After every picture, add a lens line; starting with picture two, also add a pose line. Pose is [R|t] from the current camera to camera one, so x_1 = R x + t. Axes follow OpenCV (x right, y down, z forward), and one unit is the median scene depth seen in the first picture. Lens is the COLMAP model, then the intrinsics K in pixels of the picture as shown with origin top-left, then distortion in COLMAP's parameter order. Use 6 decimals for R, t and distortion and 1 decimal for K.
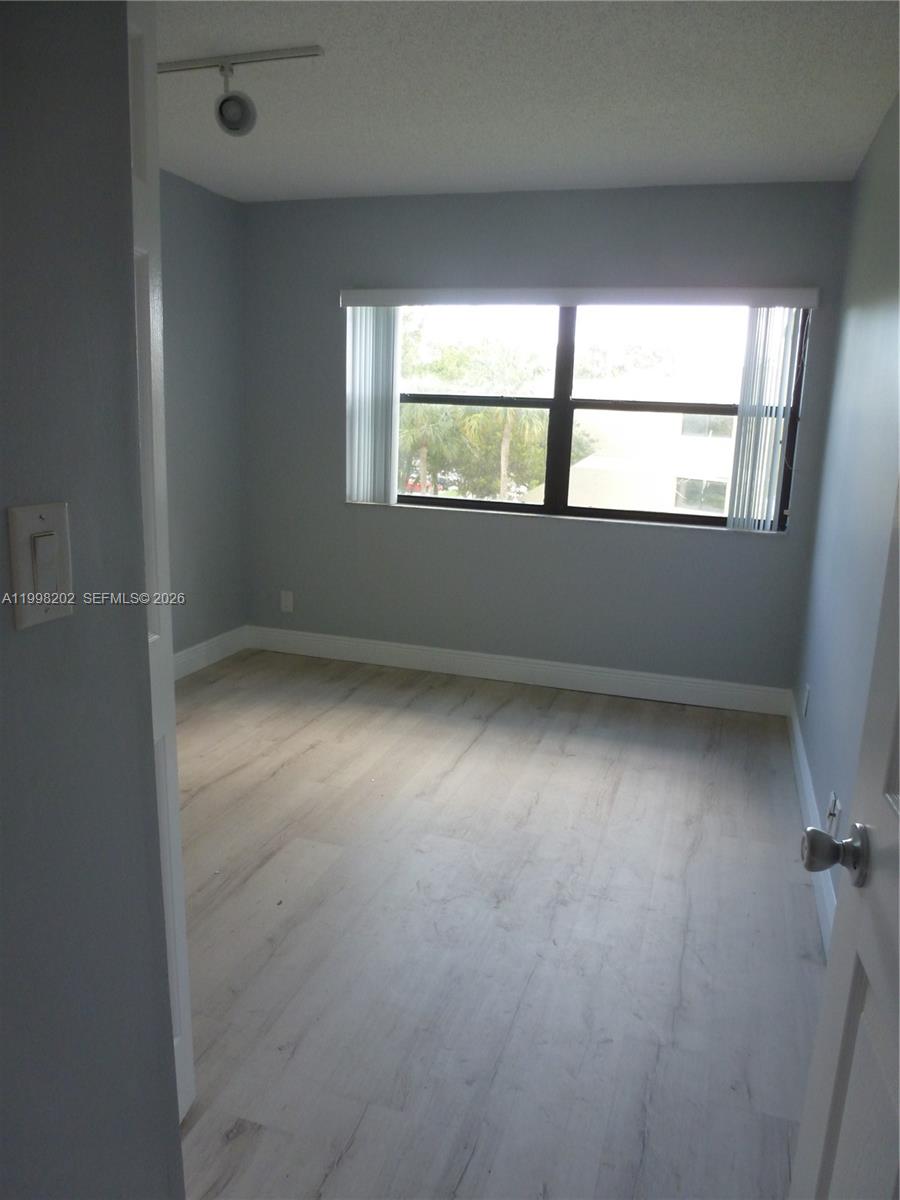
lens RADIAL K [[867.3, 0, 450.0], [0, 867.3, 600.0], [0, 0, 1]] dist [-0.009784, -0.002420]
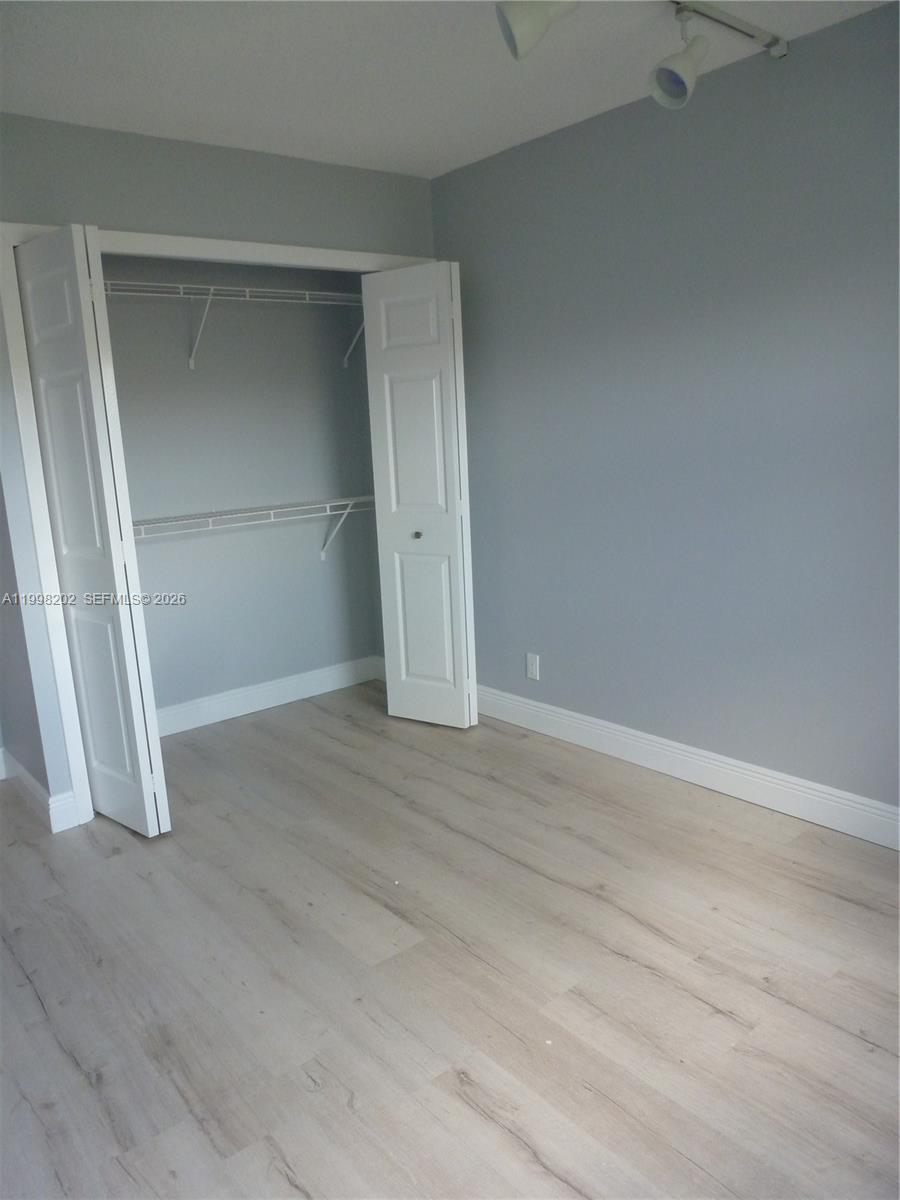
lens RADIAL K [[867.3, 0, 450.0], [0, 867.3, 600.0], [0, 0, 1]] dist [-0.009784, -0.002420]
pose [[-0.537667, 0.165882, -0.826678, 0.396622], [-0.136759, 0.950316, 0.279638, -0.242815], [0.831992, 0.263408, -0.488268, 1.179342]]
